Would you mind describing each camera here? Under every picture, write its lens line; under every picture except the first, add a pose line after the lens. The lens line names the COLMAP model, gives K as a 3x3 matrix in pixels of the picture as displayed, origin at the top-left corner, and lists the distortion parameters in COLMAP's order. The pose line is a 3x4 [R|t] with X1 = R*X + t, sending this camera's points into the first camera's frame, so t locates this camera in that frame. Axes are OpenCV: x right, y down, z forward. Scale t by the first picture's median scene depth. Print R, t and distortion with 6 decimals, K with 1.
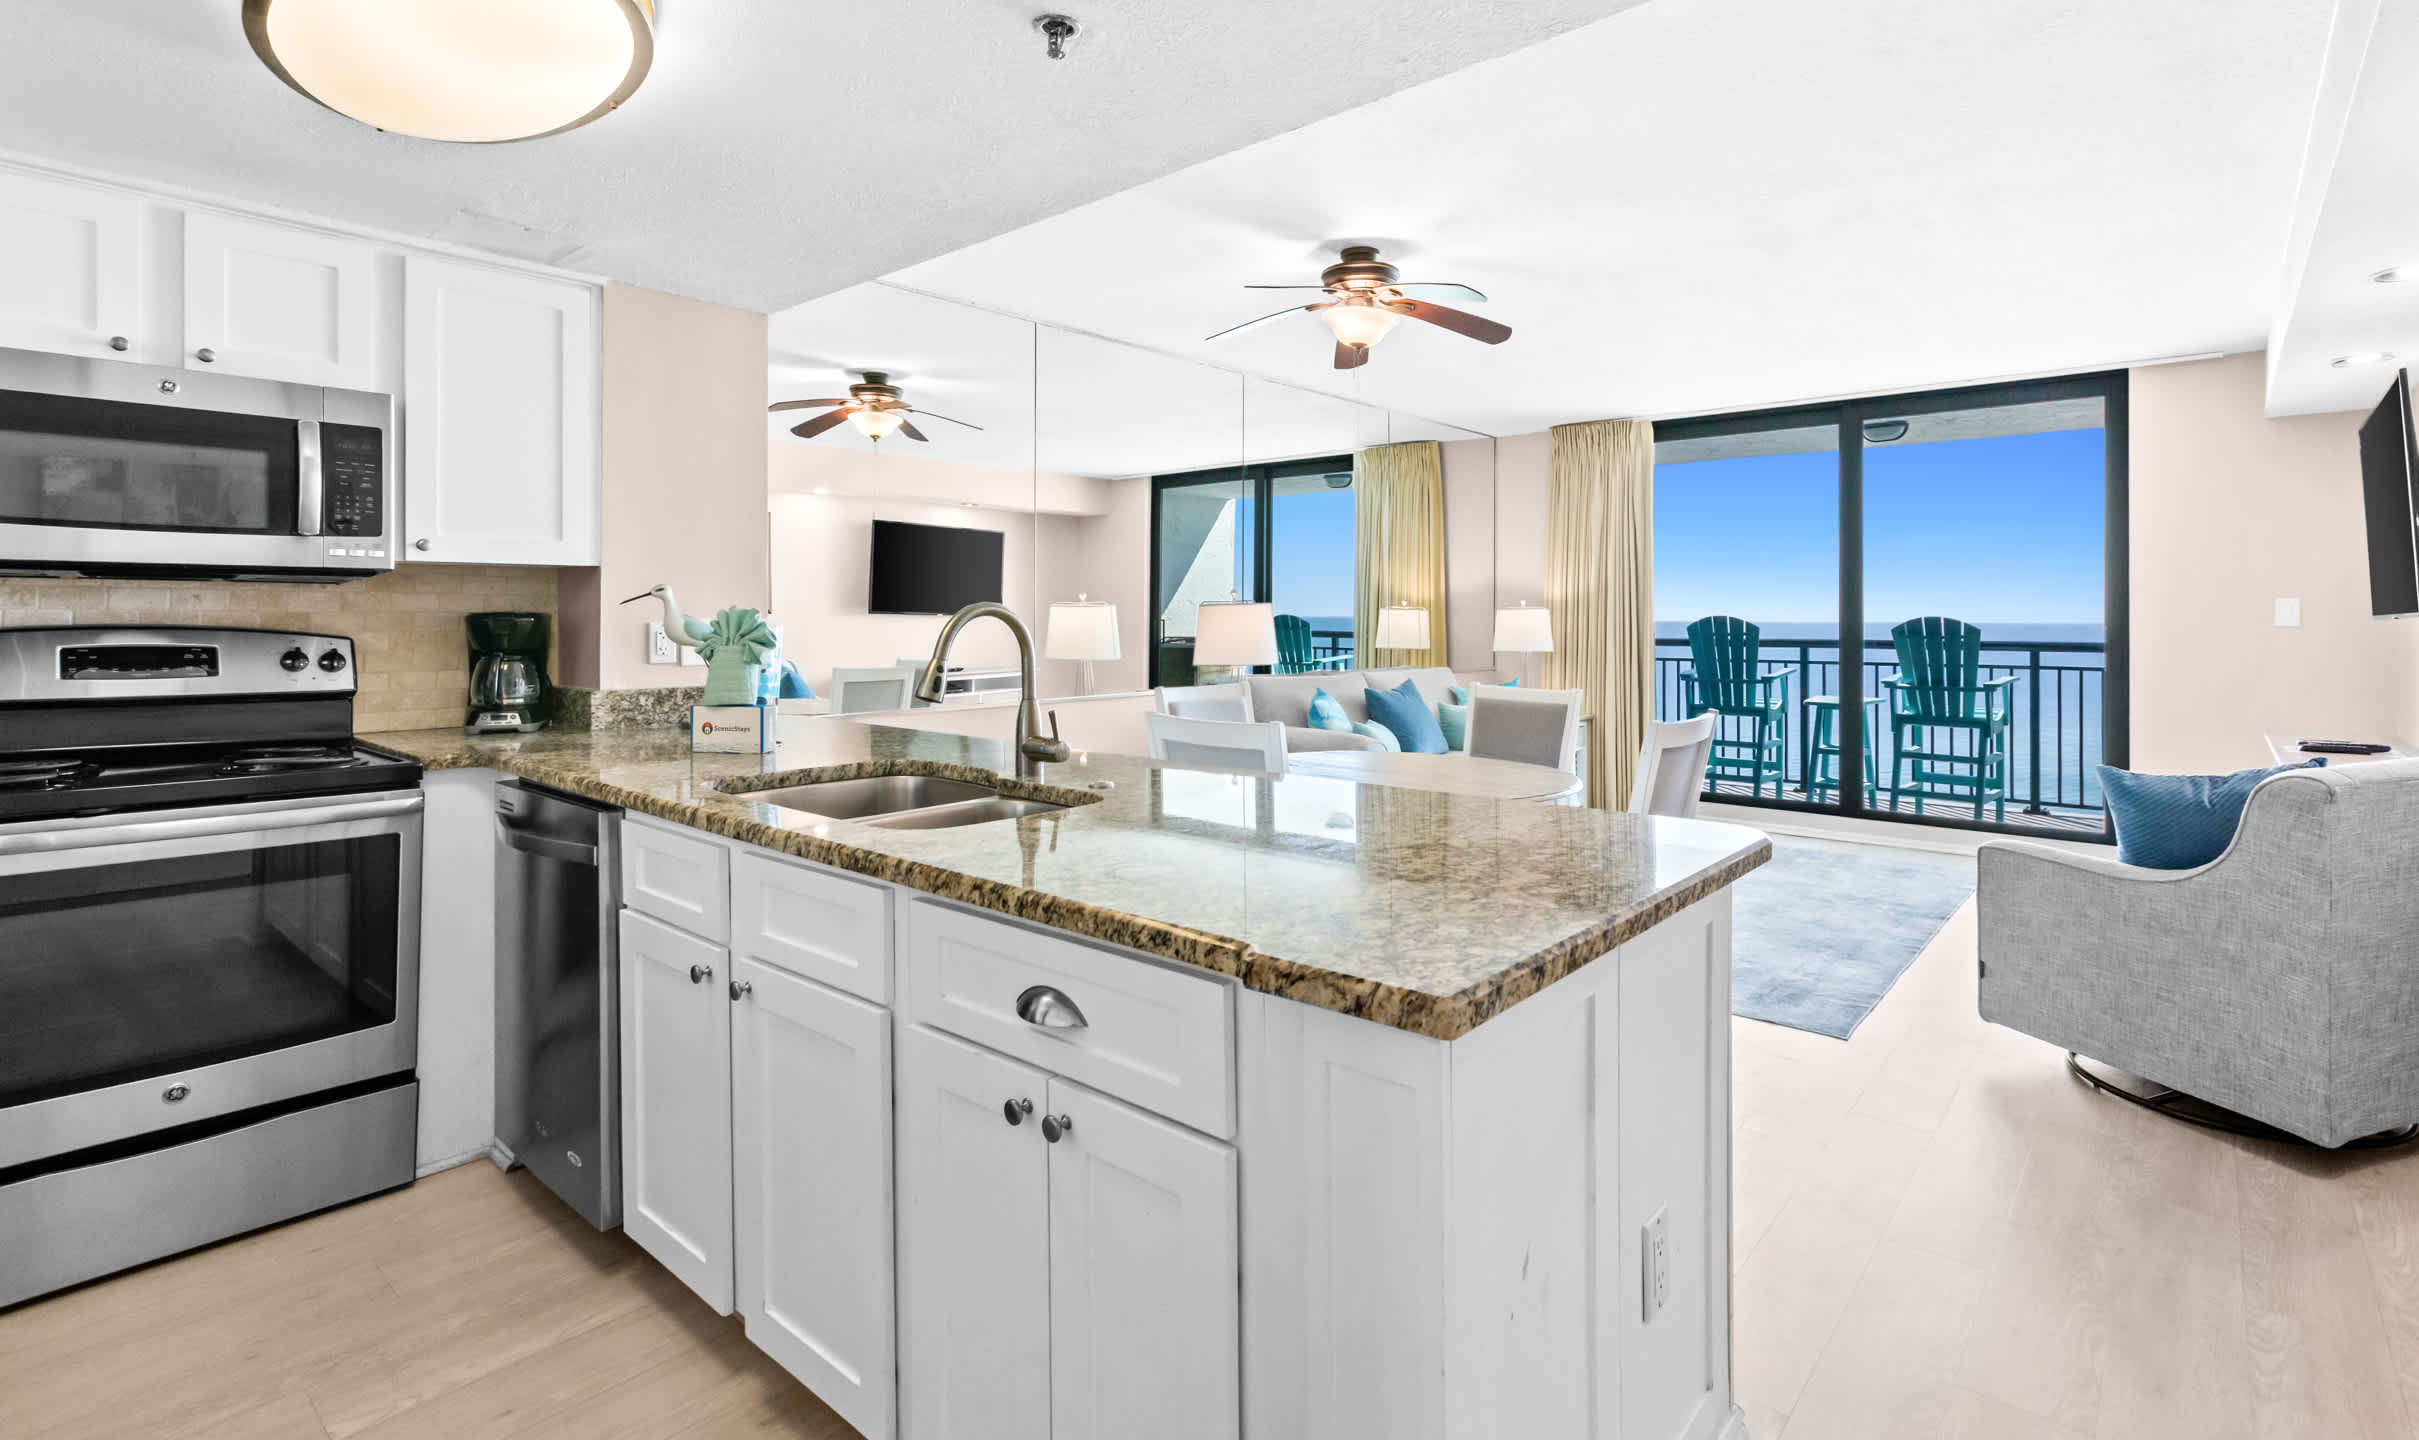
lens RADIAL K [[1108.7, 0, 1268.0], [0, 1108.7, 632.8], [0, 0, 1]] dist [-0.001568, -0.001479]
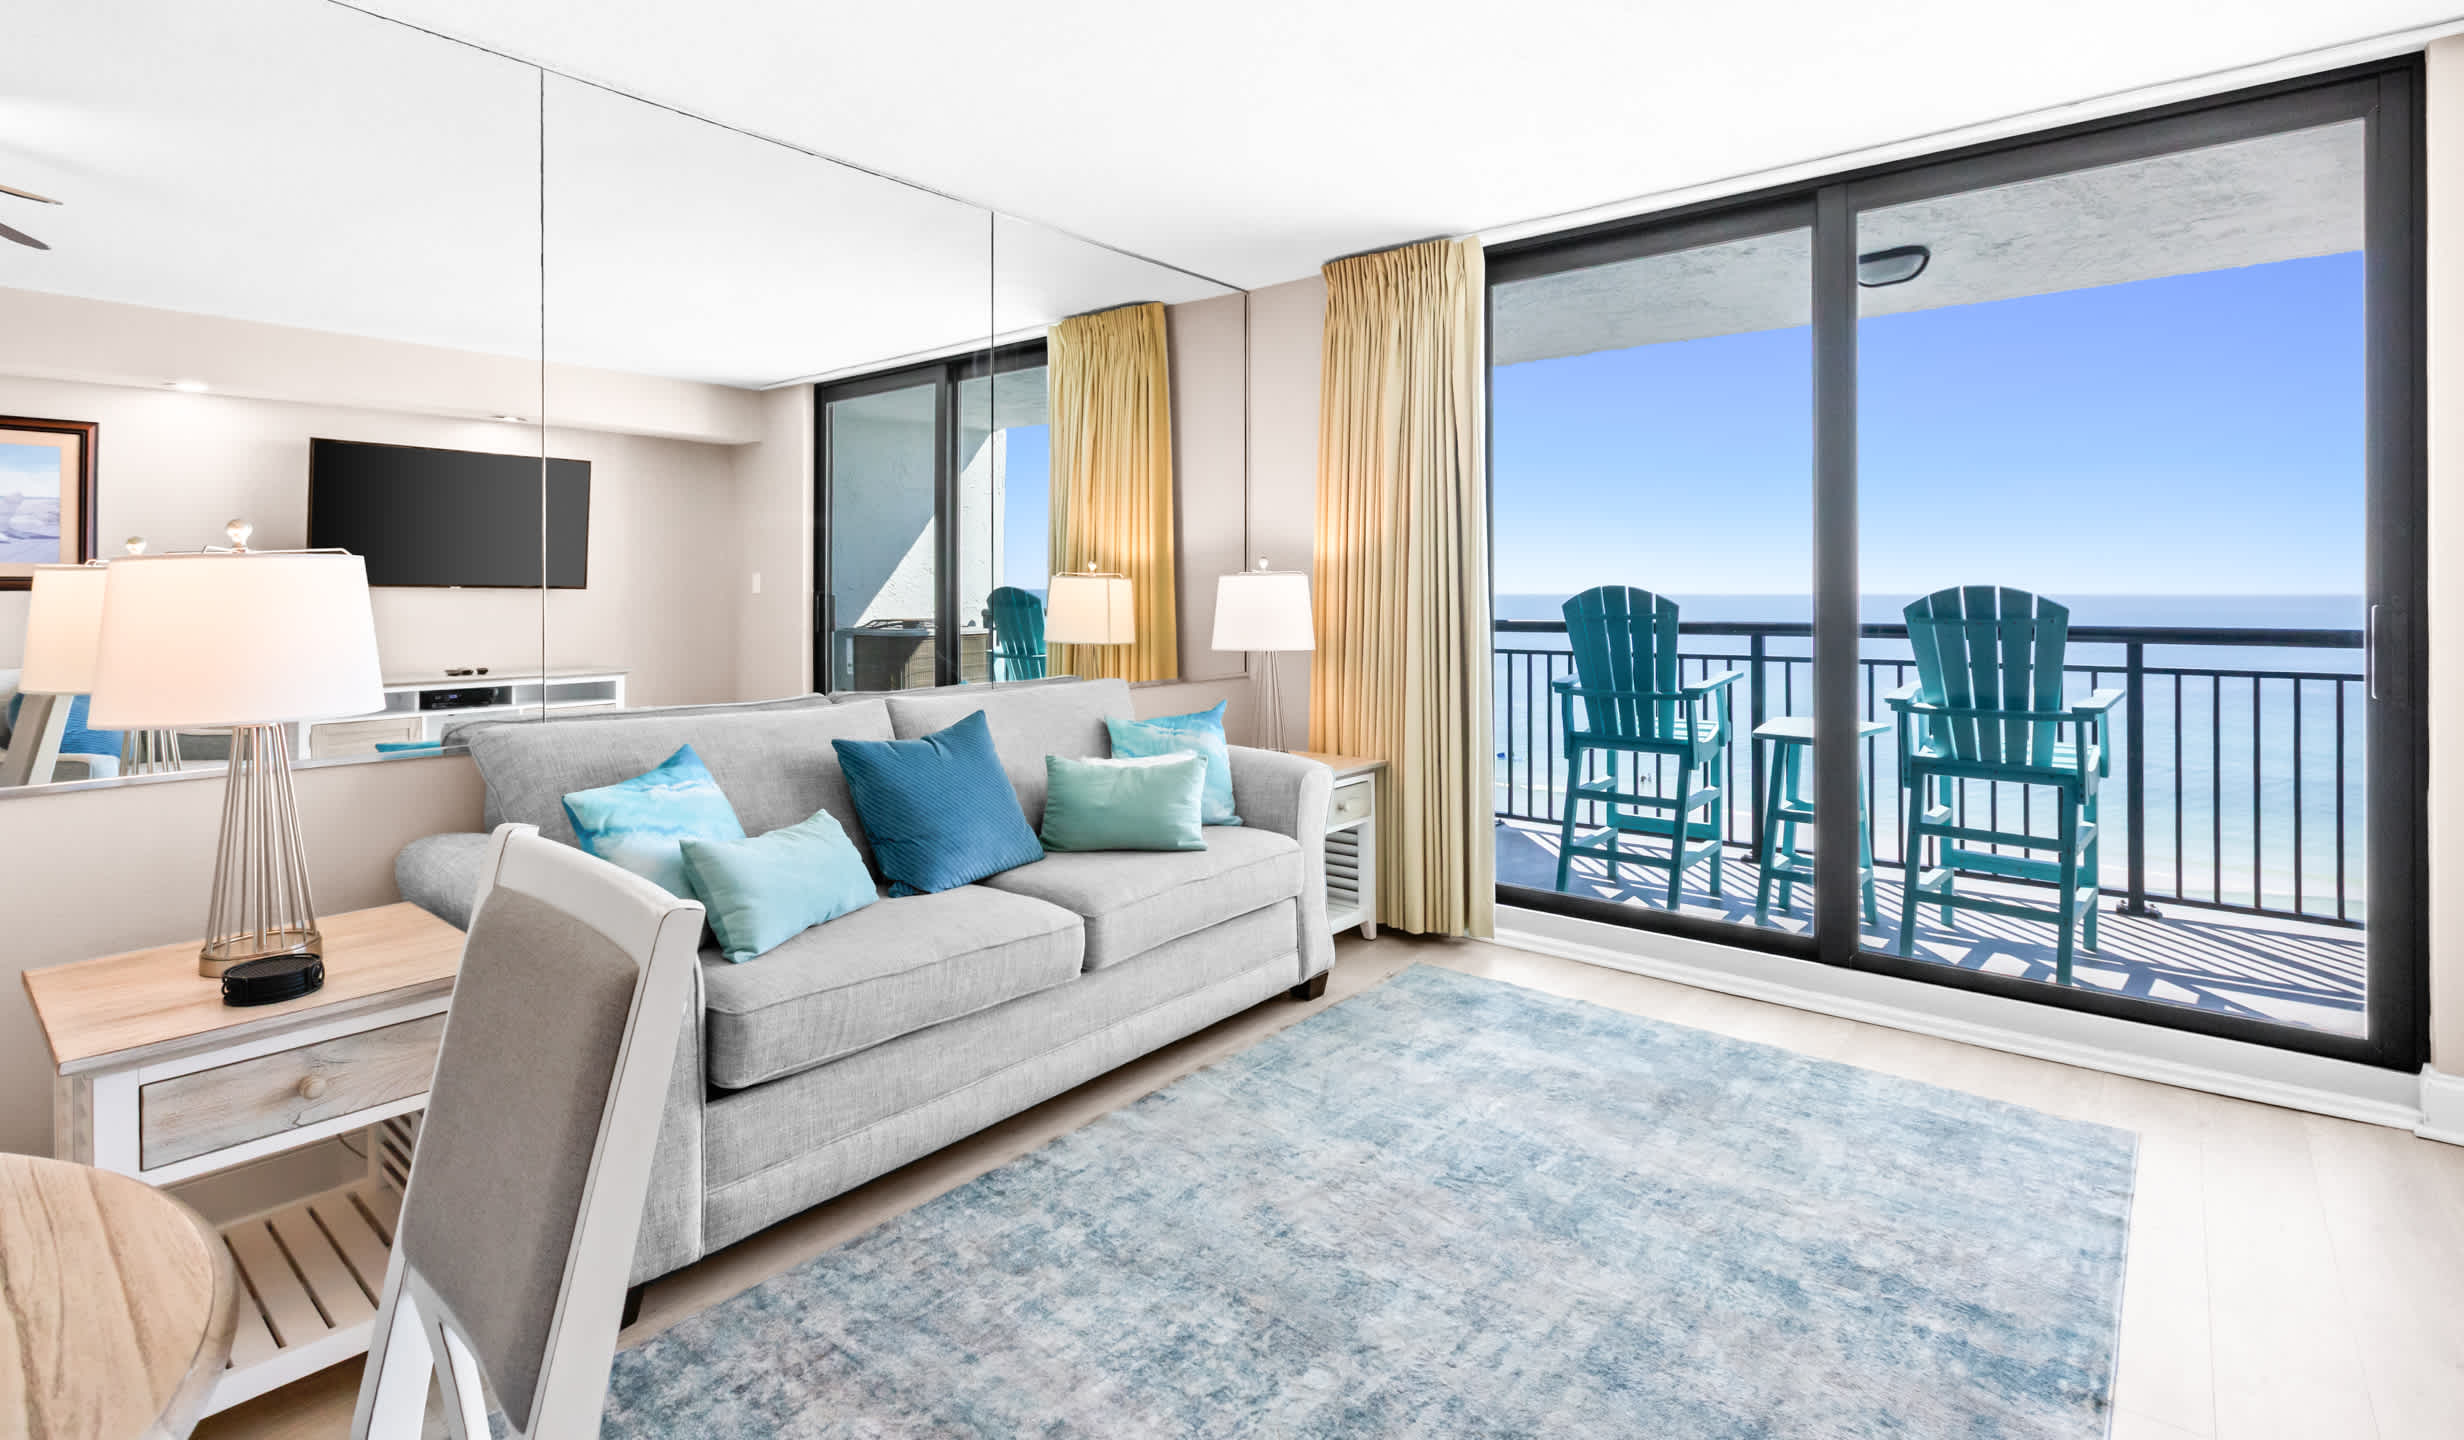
lens RADIAL K [[1129.3, 0, 1242.7], [0, 1129.3, 614.8], [0, 0, 1]] dist [-0.001568, -0.001479]
pose [[0.999819, -0.004483, 0.018495, 0.236066], [0.004332, 0.999957, 0.008195, -0.006557], [-0.018531, -0.008113, 0.999795, 0.473938]]
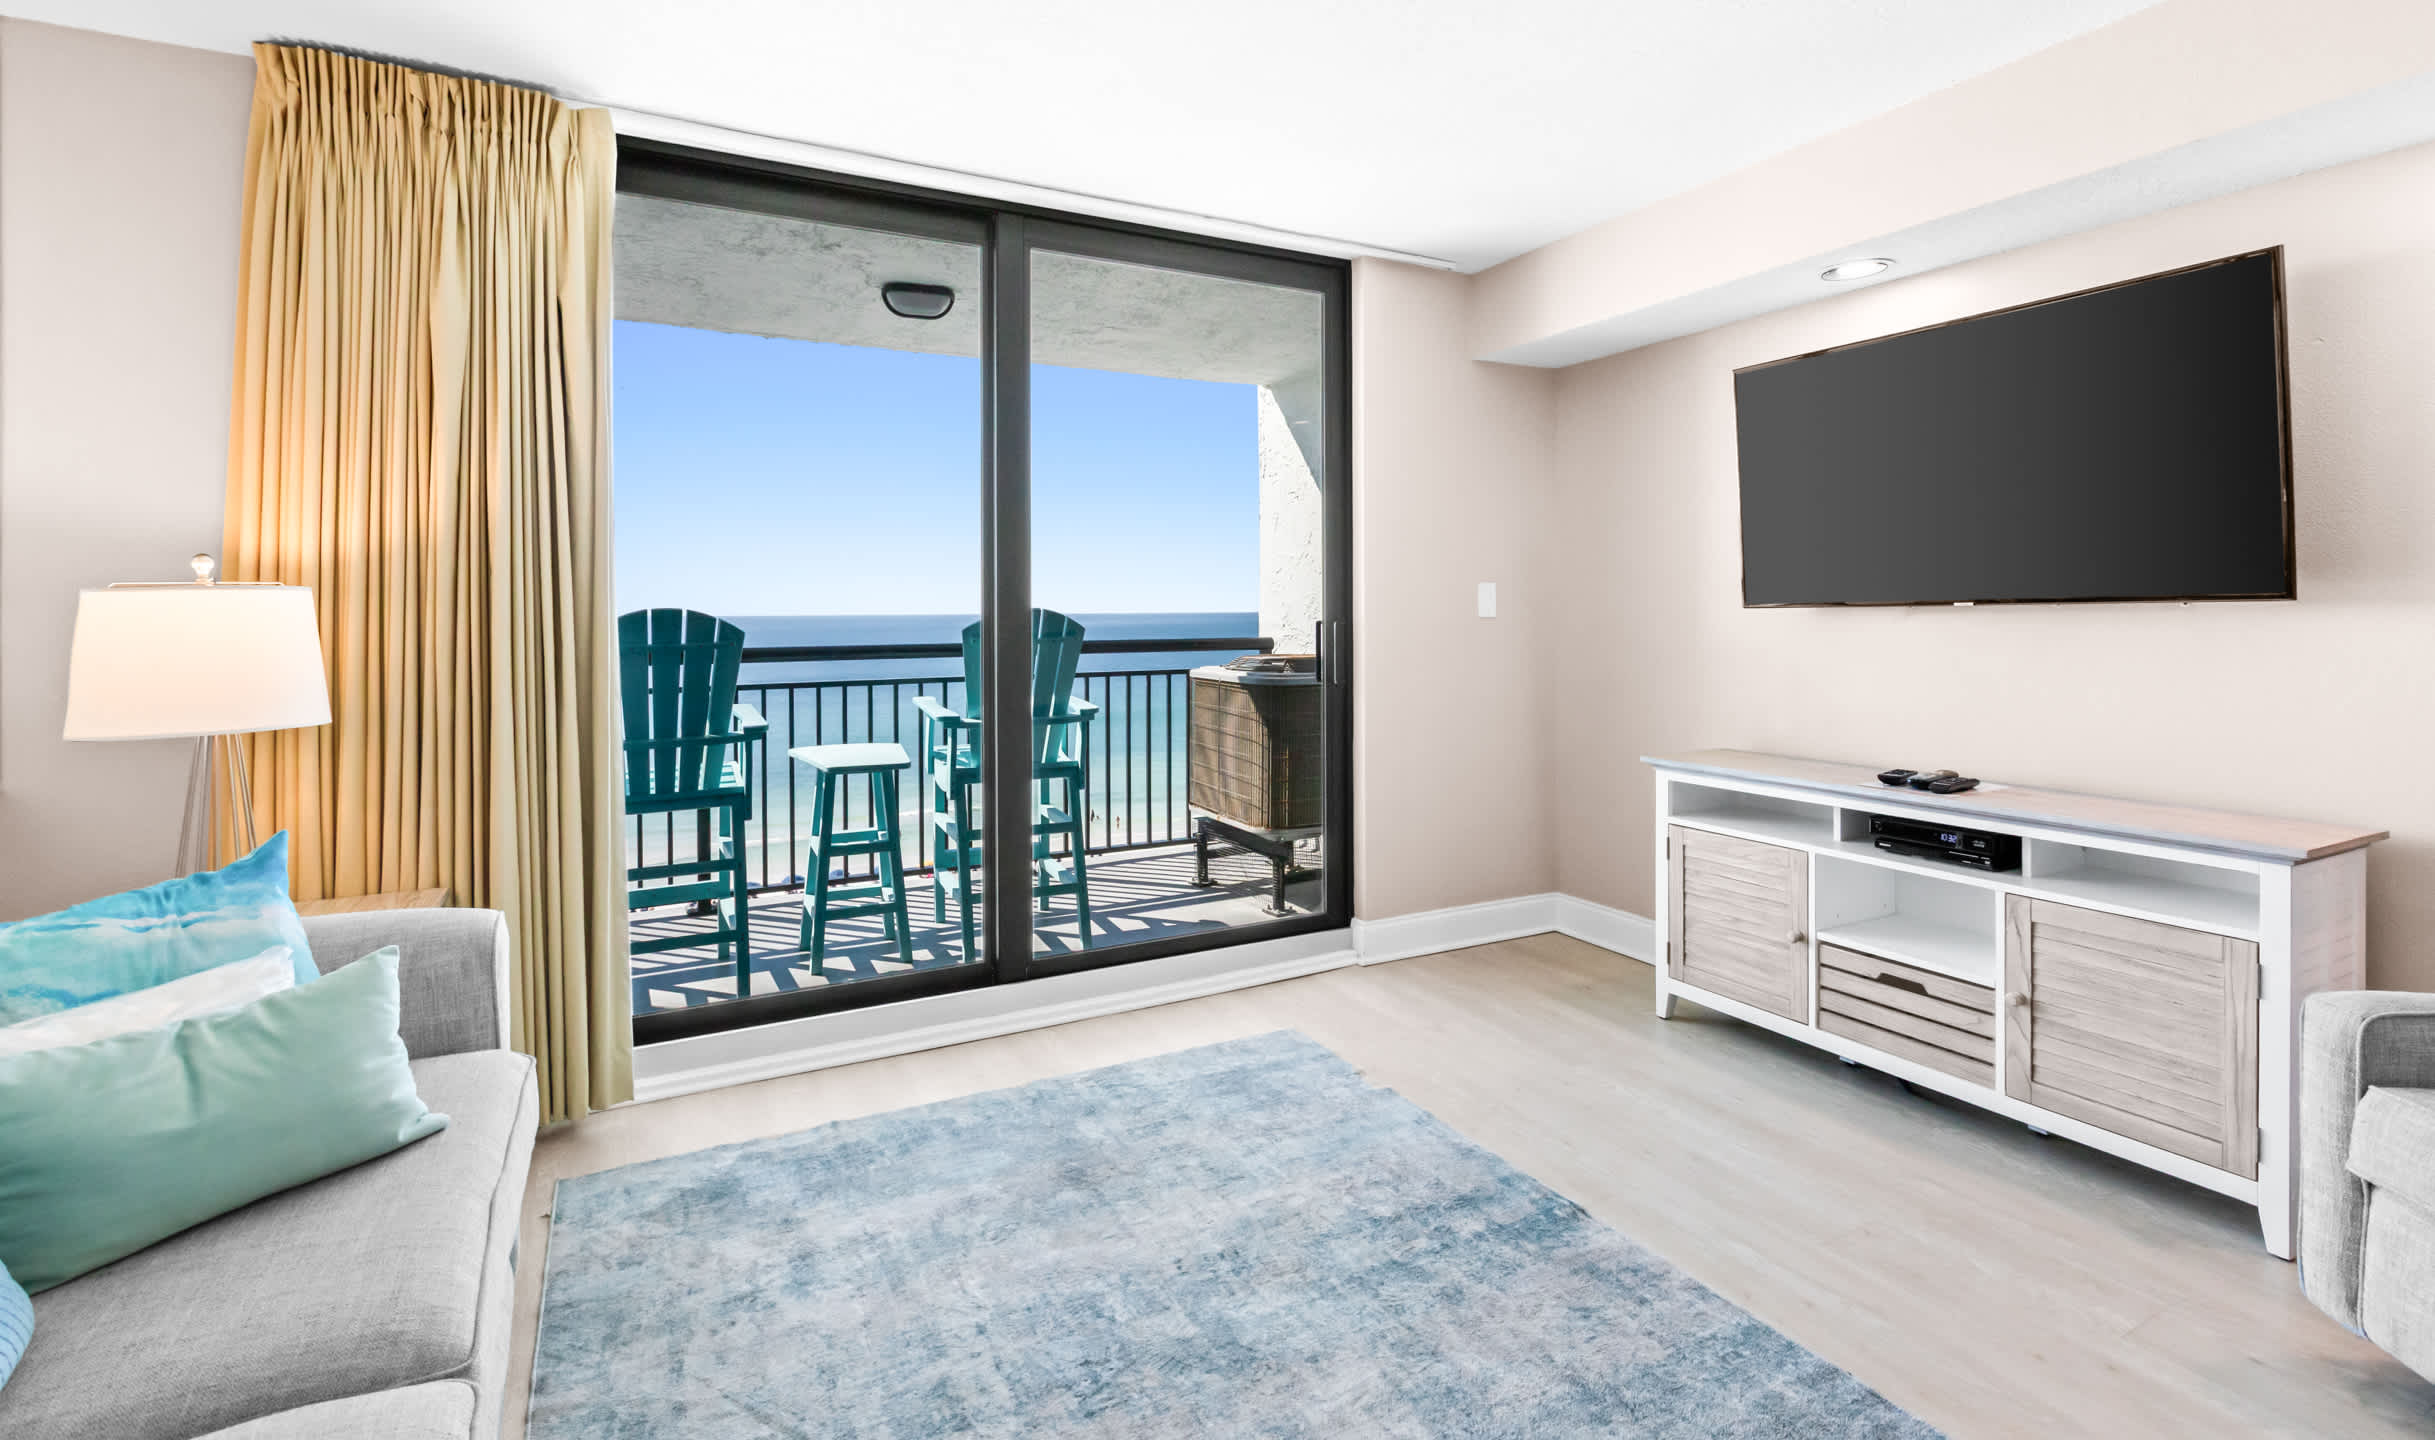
lens RADIAL K [[1116.0, 0, 1200.7], [0, 1116.0, 616.8], [0, 0, 1]] dist [-0.001568, -0.001479]
pose [[0.374355, -0.010543, 0.927225, 0.057853], [0.018348, 0.999824, 0.003961, -0.010709], [-0.927104, 0.015530, 0.374483, 0.726382]]
